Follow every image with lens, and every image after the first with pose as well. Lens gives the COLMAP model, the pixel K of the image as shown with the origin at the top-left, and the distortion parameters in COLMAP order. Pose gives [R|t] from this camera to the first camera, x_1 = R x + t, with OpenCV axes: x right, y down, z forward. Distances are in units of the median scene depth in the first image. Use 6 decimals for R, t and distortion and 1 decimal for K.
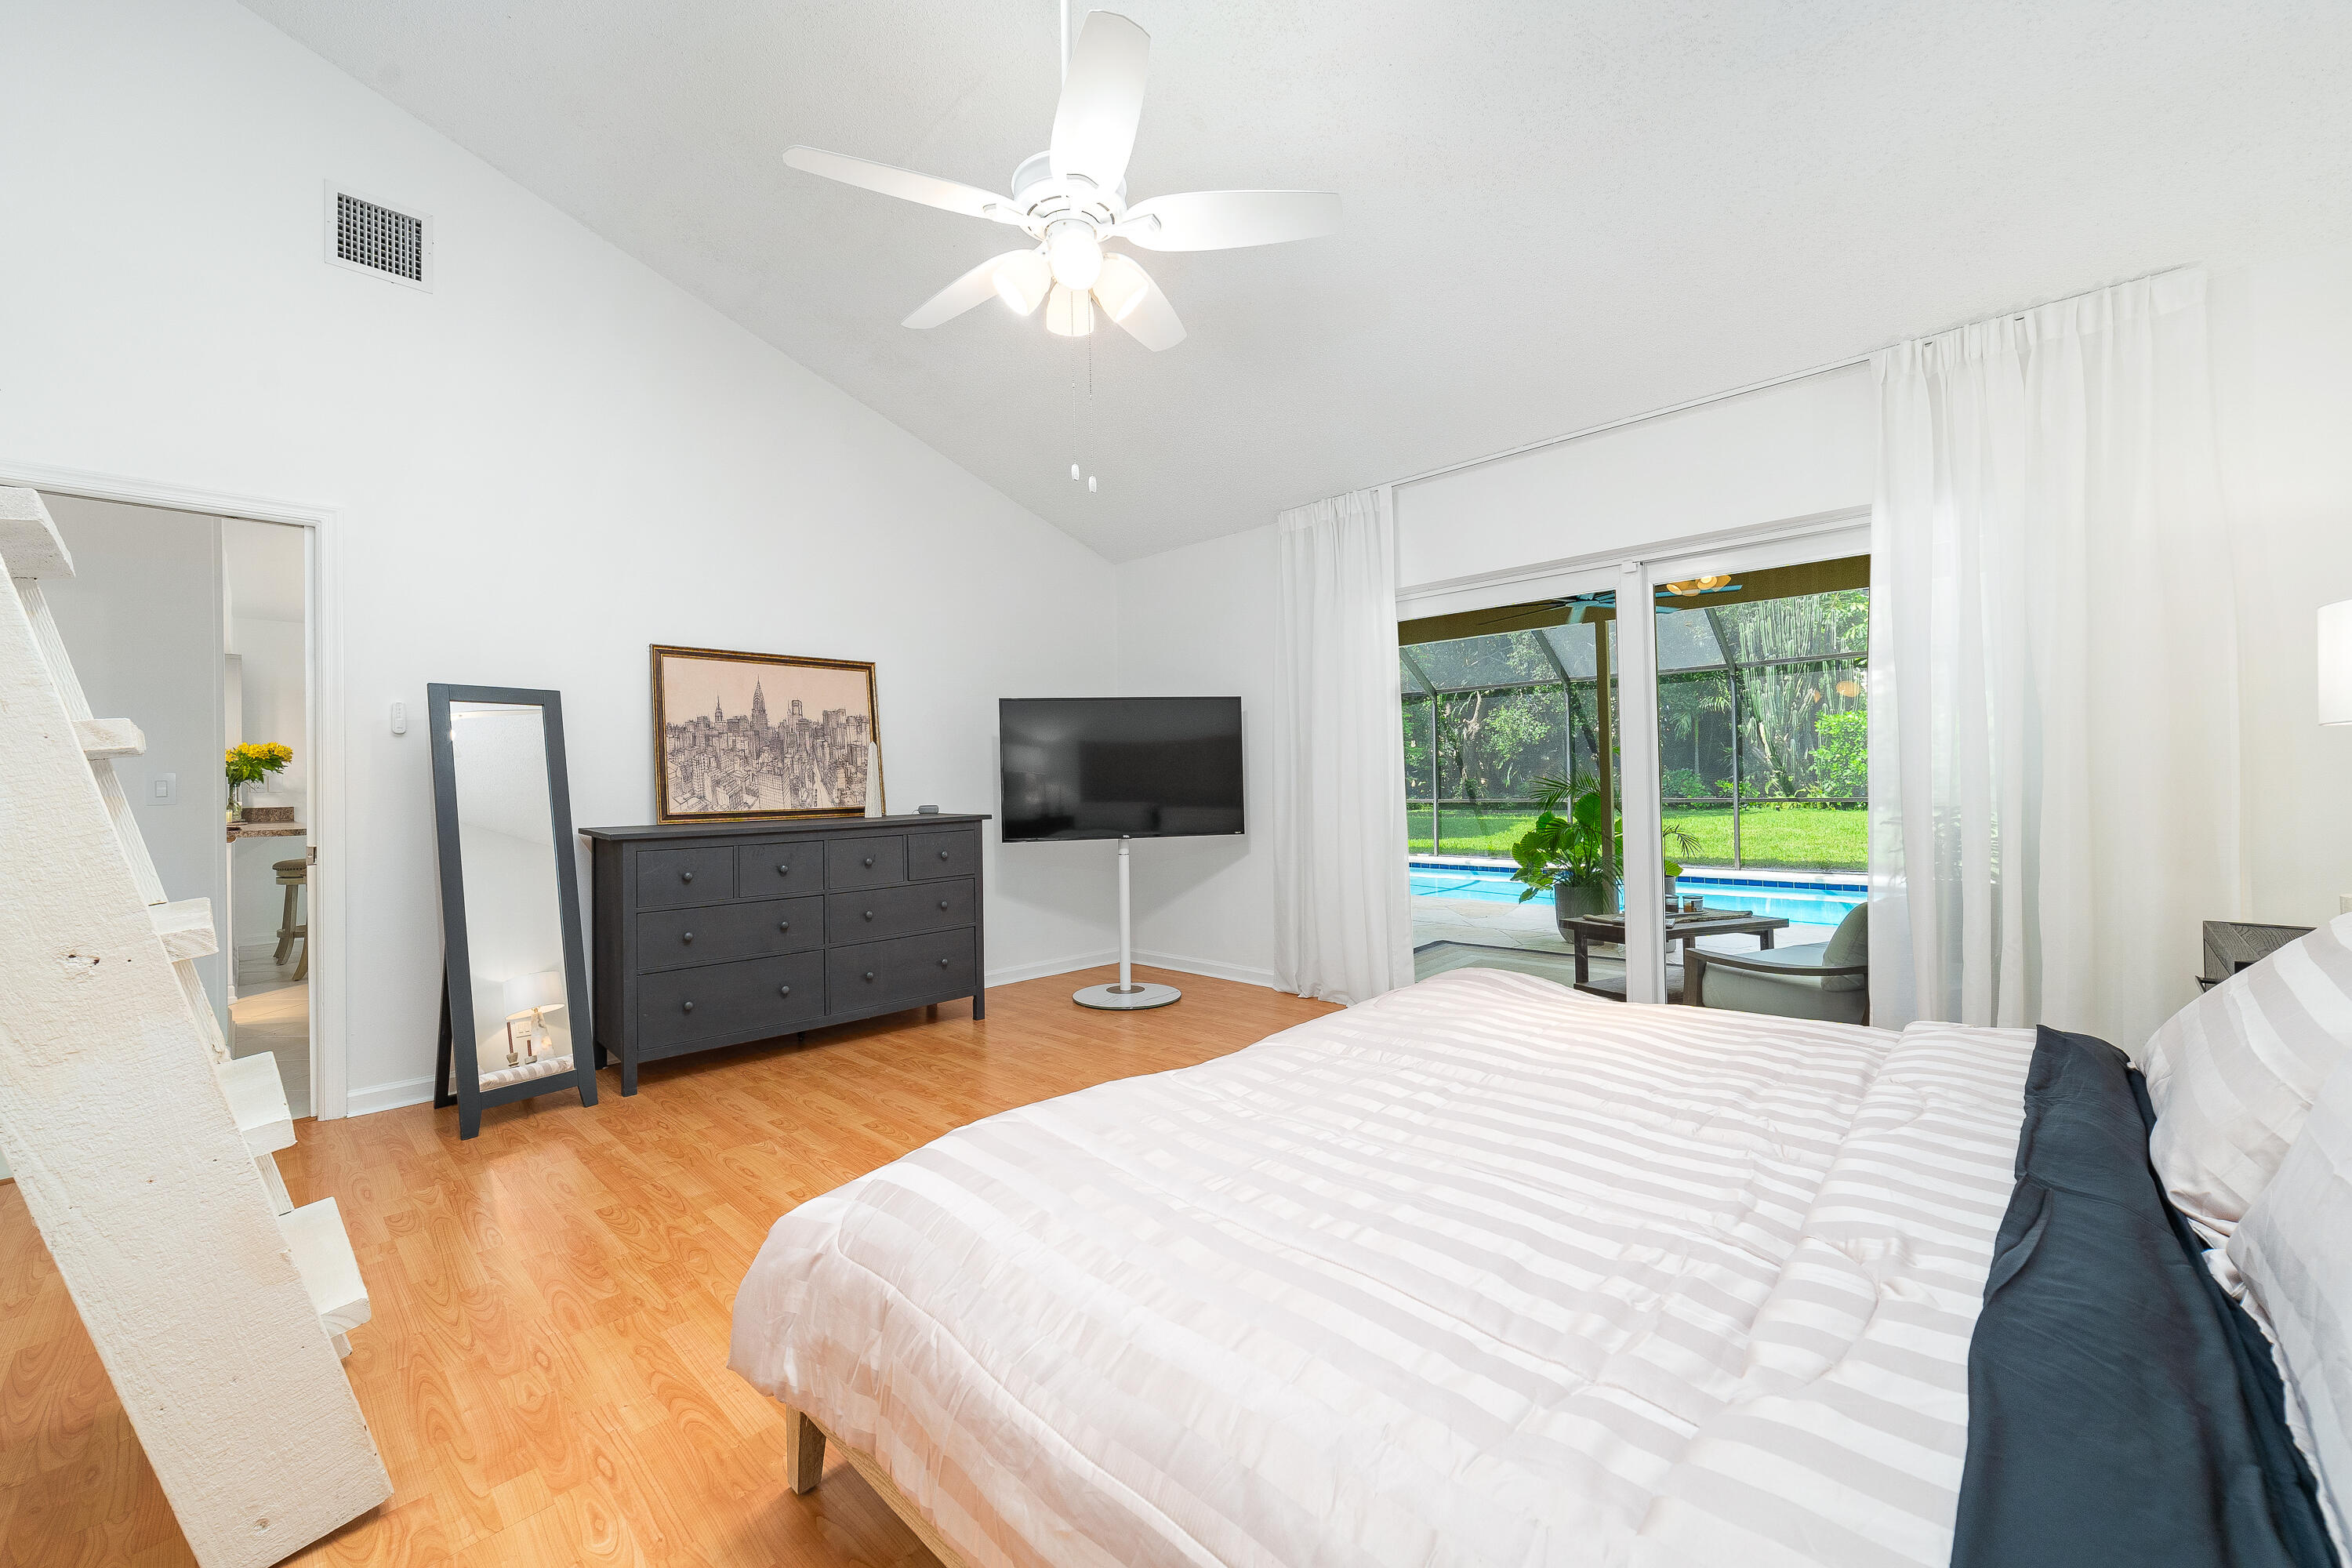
lens RADIAL K [[924.5, 0, 1163.3], [0, 924.5, 786.2], [0, 0, 1]] dist [-0.023481, 0.010707]
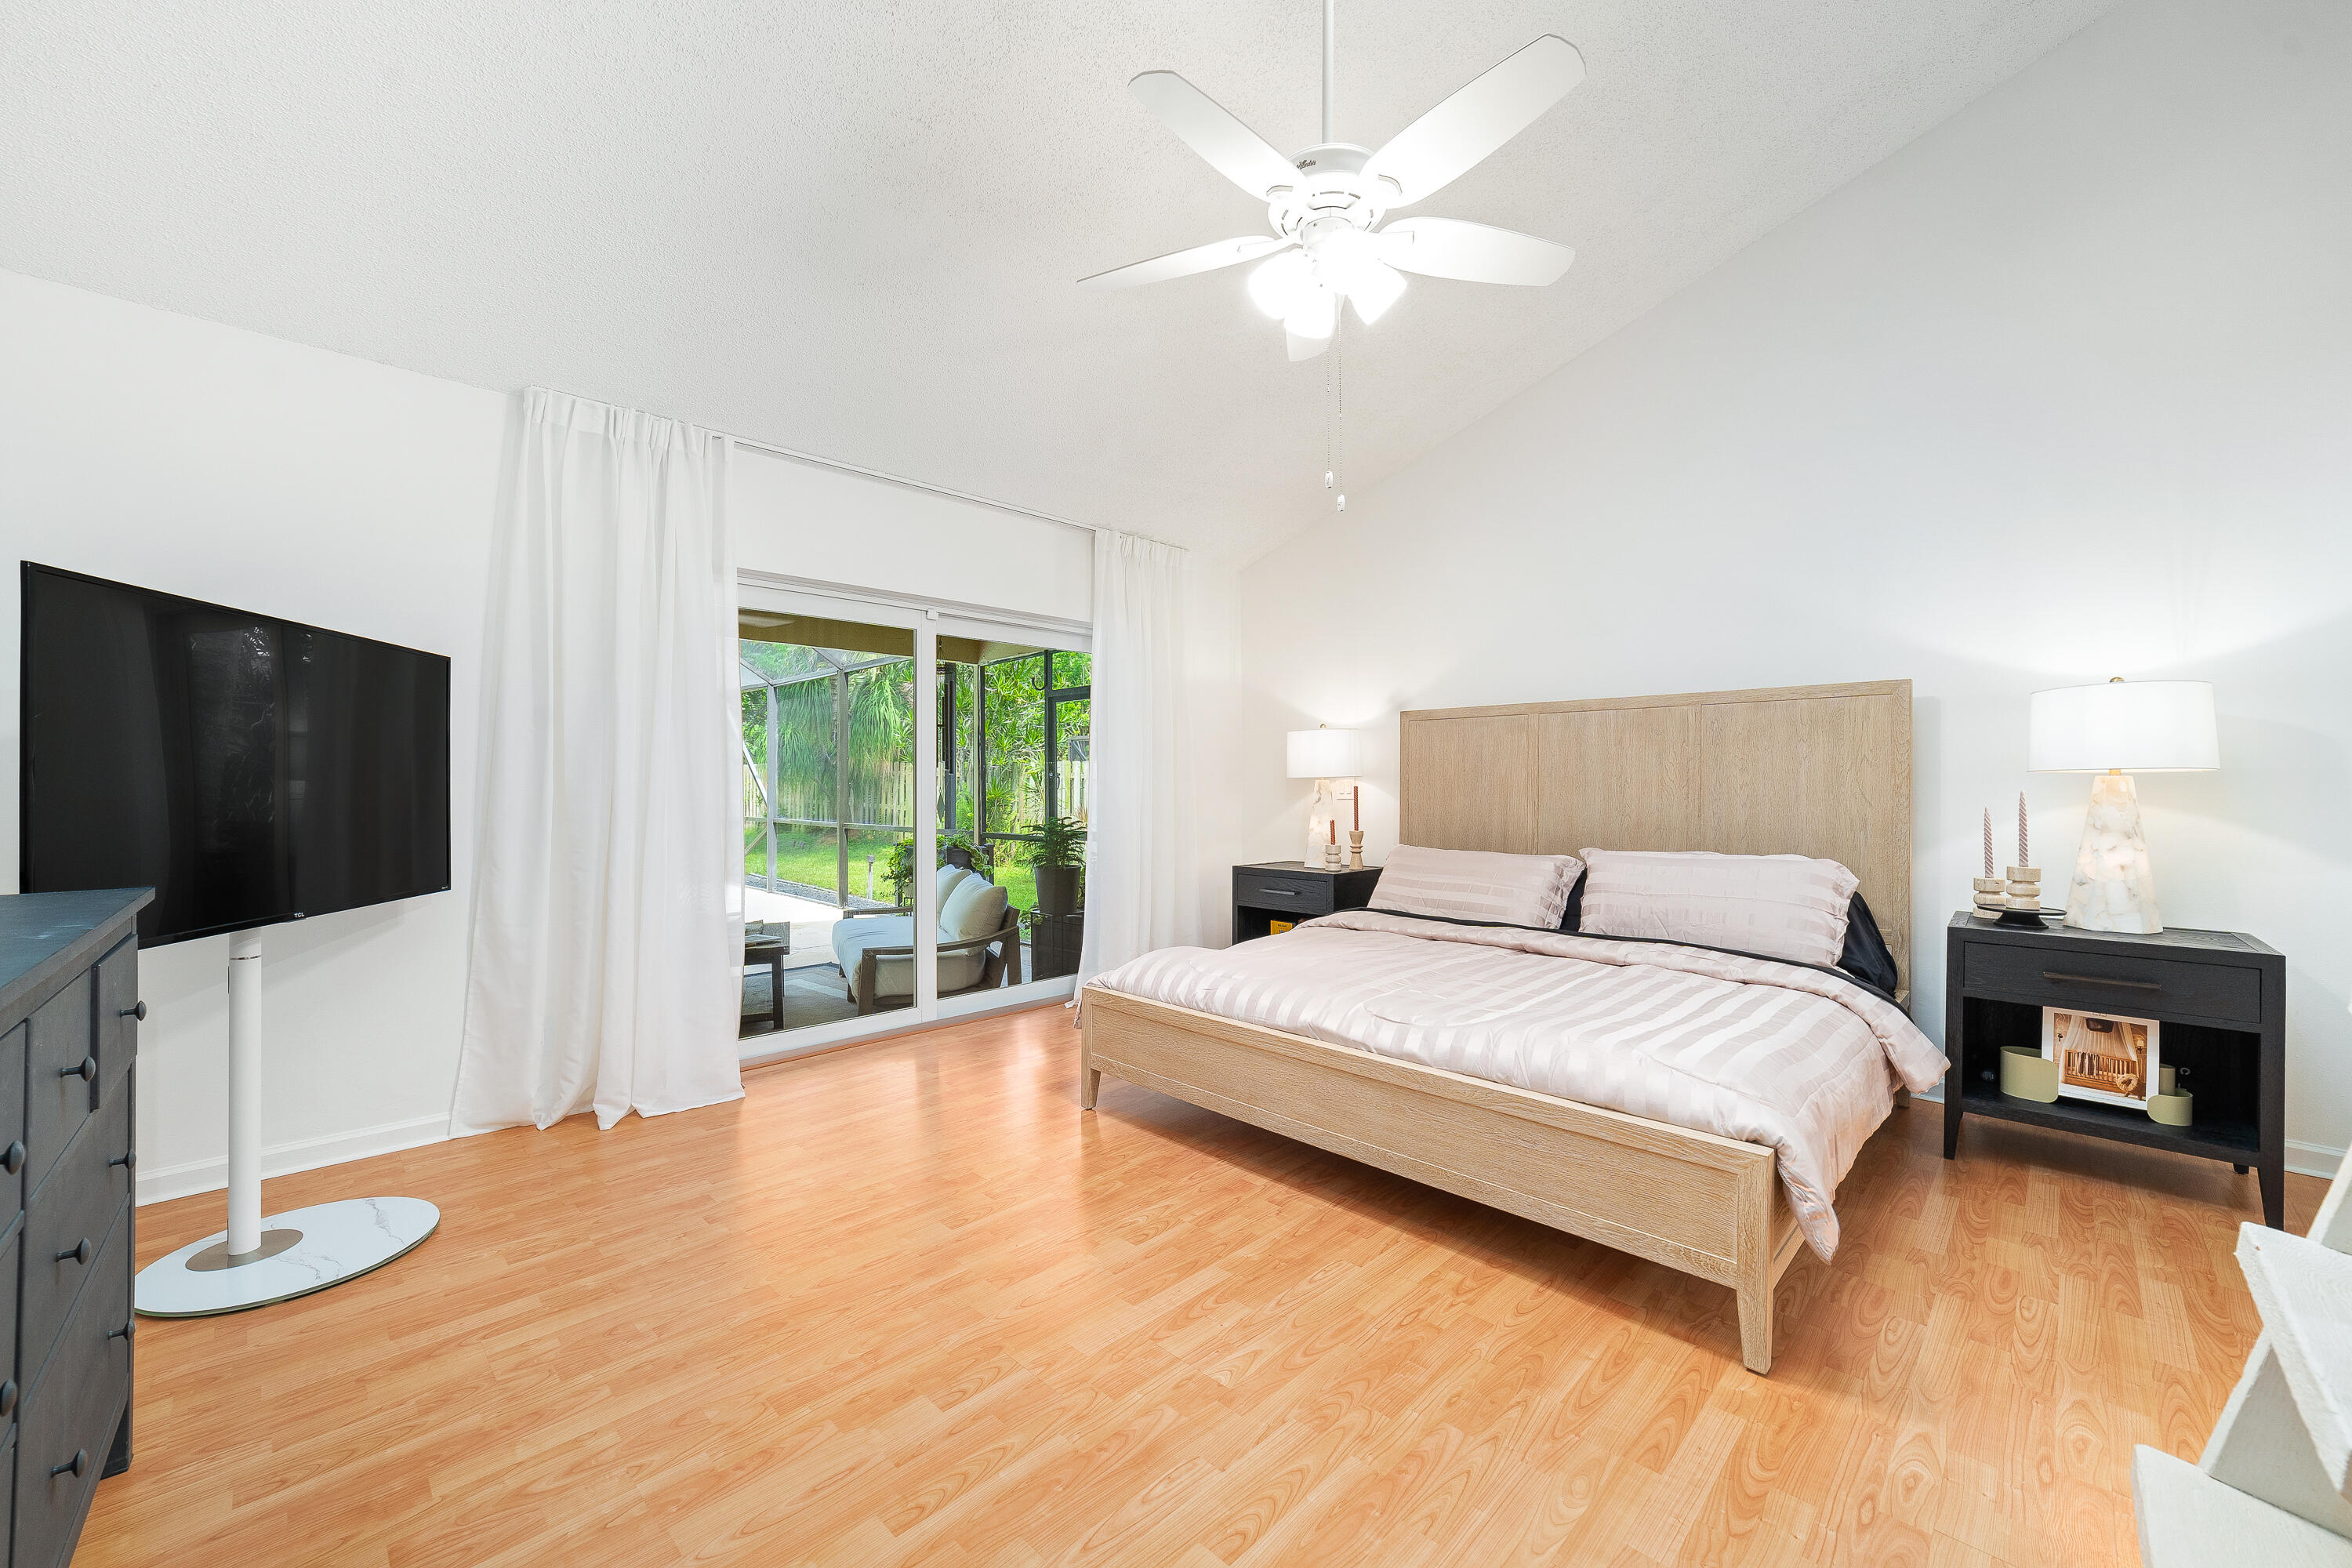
lens RADIAL K [[924.5, 0, 1163.3], [0, 924.5, 786.2], [0, 0, 1]] dist [-0.023481, 0.010707]
pose [[0.011756, 0.021911, 0.999691, -0.725969], [0.006395, 0.999738, -0.021987, 0.002858], [-0.999910, 0.006651, 0.011612, 0.785307]]
